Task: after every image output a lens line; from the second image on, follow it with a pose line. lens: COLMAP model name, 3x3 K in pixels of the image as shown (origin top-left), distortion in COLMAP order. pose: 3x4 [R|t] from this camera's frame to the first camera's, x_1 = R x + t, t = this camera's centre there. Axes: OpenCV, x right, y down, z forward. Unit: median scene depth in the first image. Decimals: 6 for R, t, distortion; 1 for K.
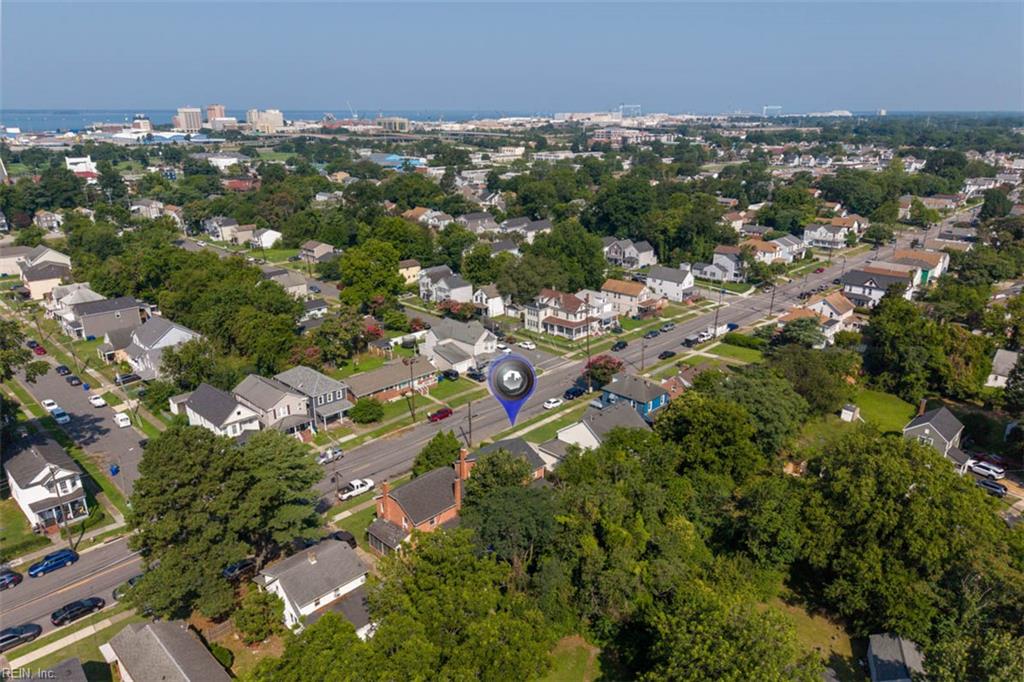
lens RADIAL K [[678.0, 0, 514.0], [0, 678.0, 357.2], [0, 0, 1]] dist [-0.000118, -0.000945]
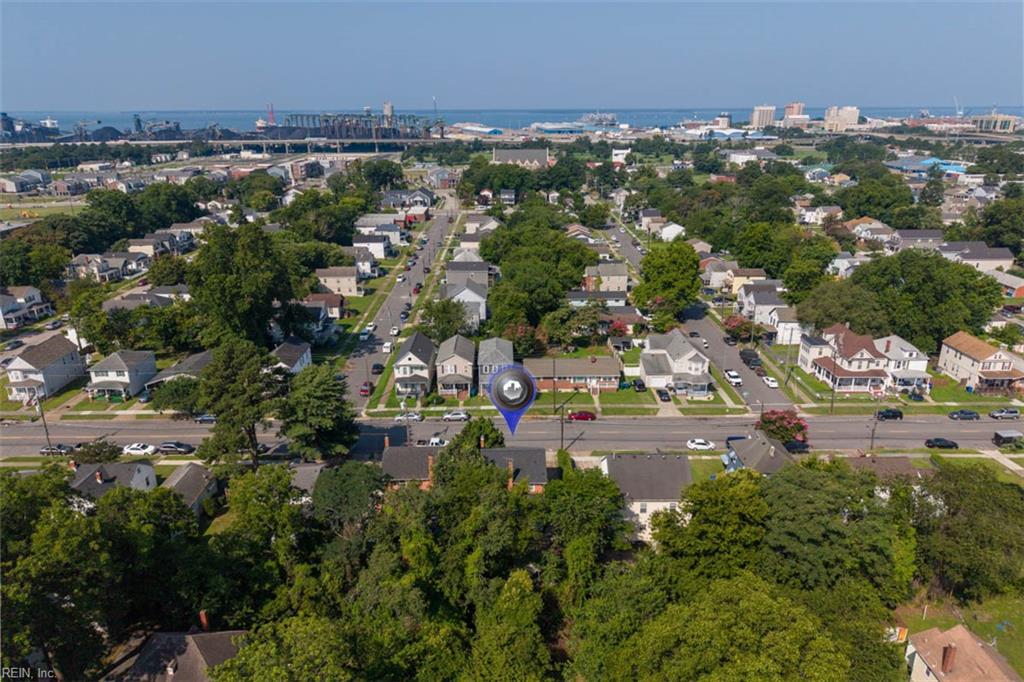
lens RADIAL K [[678.0, 0, 514.0], [0, 678.0, 357.2], [0, 0, 1]] dist [-0.000118, -0.000945]
pose [[0.701914, 0.235899, -0.672063, 0.340678], [-0.233934, 0.967571, 0.095300, -0.050420], [0.672749, 0.090326, 0.734336, 0.151176]]
